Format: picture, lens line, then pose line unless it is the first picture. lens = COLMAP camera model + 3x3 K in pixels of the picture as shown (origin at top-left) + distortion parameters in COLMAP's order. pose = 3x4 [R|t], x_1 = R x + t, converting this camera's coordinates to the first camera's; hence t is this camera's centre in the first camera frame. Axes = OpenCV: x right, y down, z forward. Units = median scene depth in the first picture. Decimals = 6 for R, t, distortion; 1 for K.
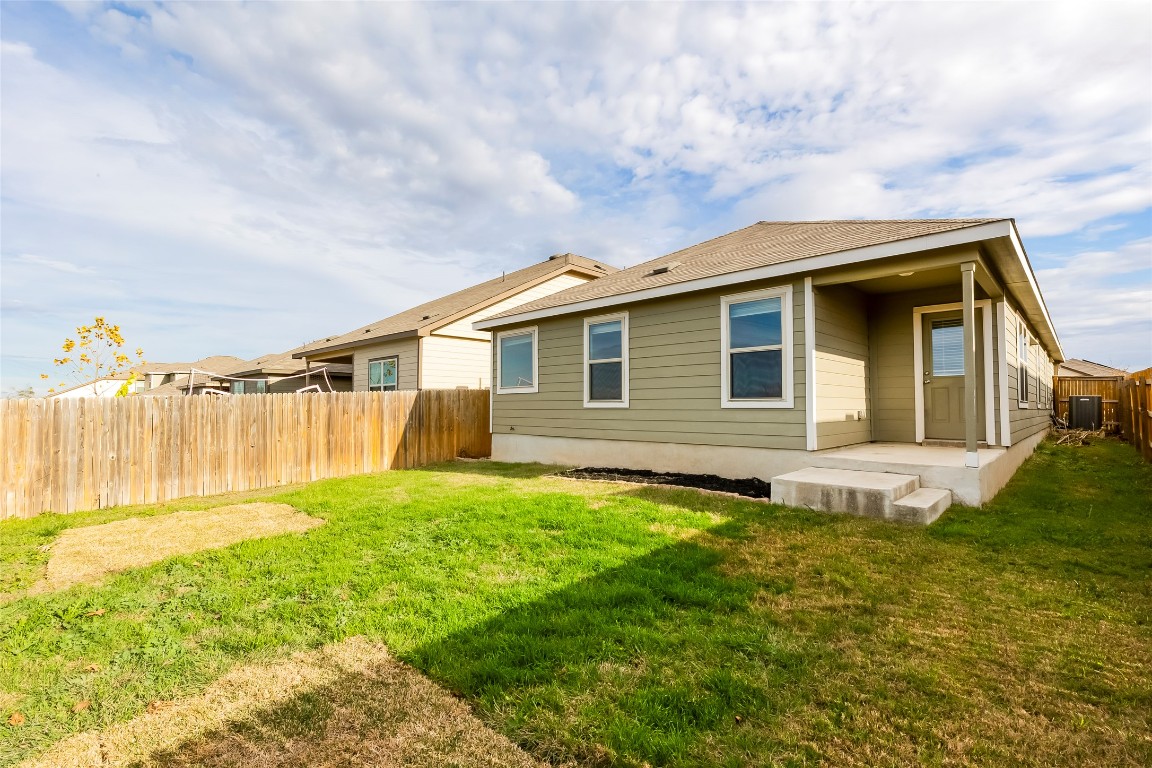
lens RADIAL K [[517.7, 0, 576.4], [0, 517.7, 420.5], [0, 0, 1]] dist [0.002387, -0.000109]
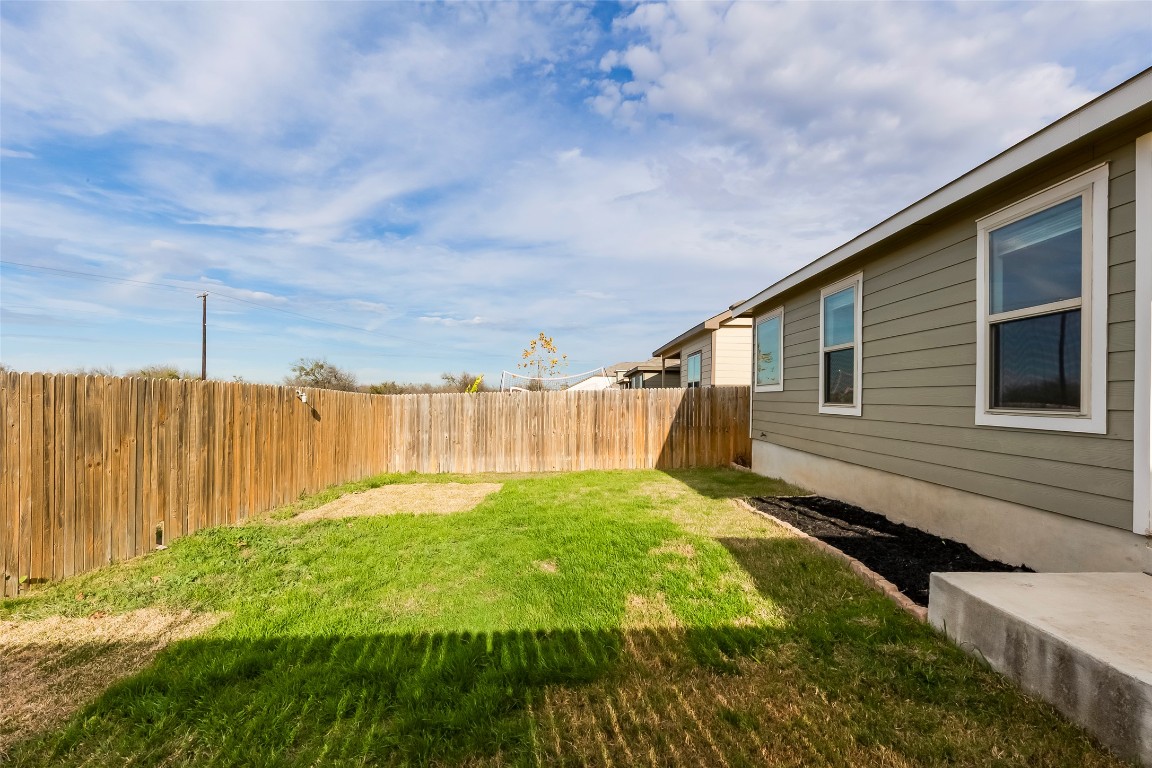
lens RADIAL K [[525.7, 0, 579.0], [0, 525.7, 388.8], [0, 0, 1]] dist [0.003818, 0.000375]
pose [[0.688951, 0.002755, -0.724803, 0.243782], [-0.036499, 0.998856, -0.030897, -0.018151], [0.723888, 0.047741, 0.688263, 0.187526]]
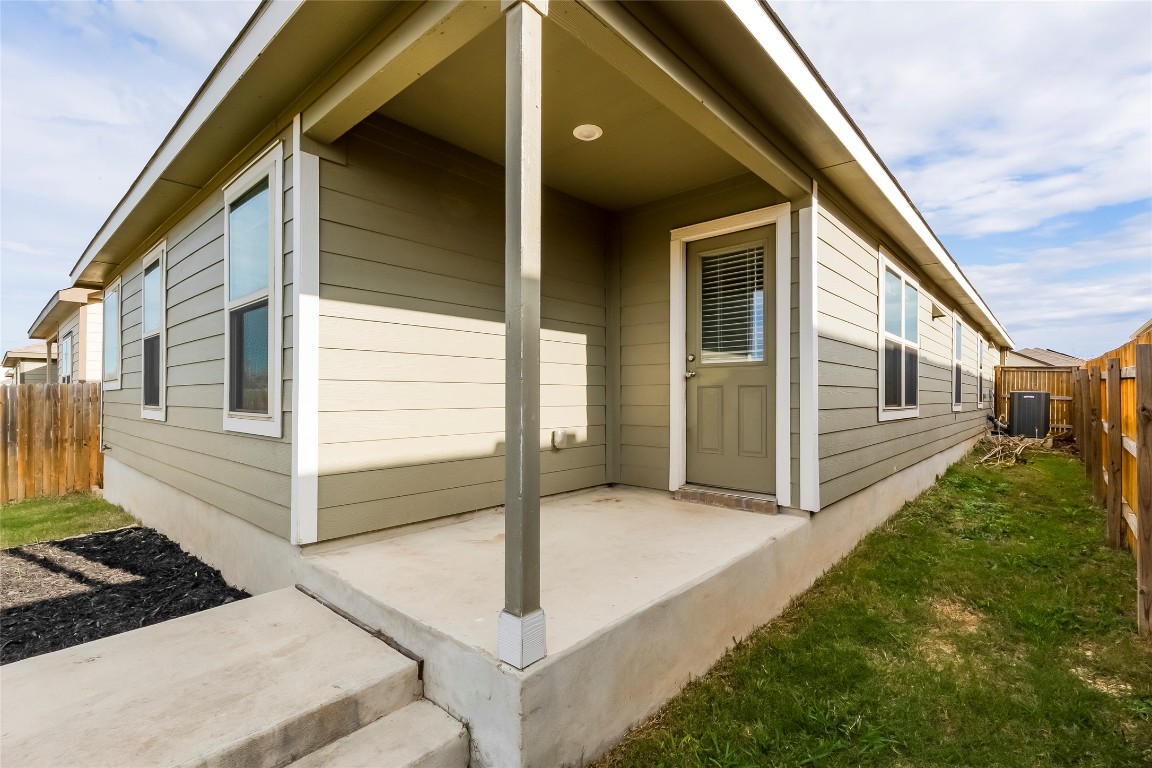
lens RADIAL K [[525.7, 0, 576.7], [0, 525.7, 370.5], [0, 0, 1]] dist [0.002321, 0.000663]
pose [[0.999188, 0.004262, 0.040065, 0.357781], [-0.001275, 0.997235, -0.074298, -0.026338], [-0.040271, 0.074187, 0.996431, 0.308269]]
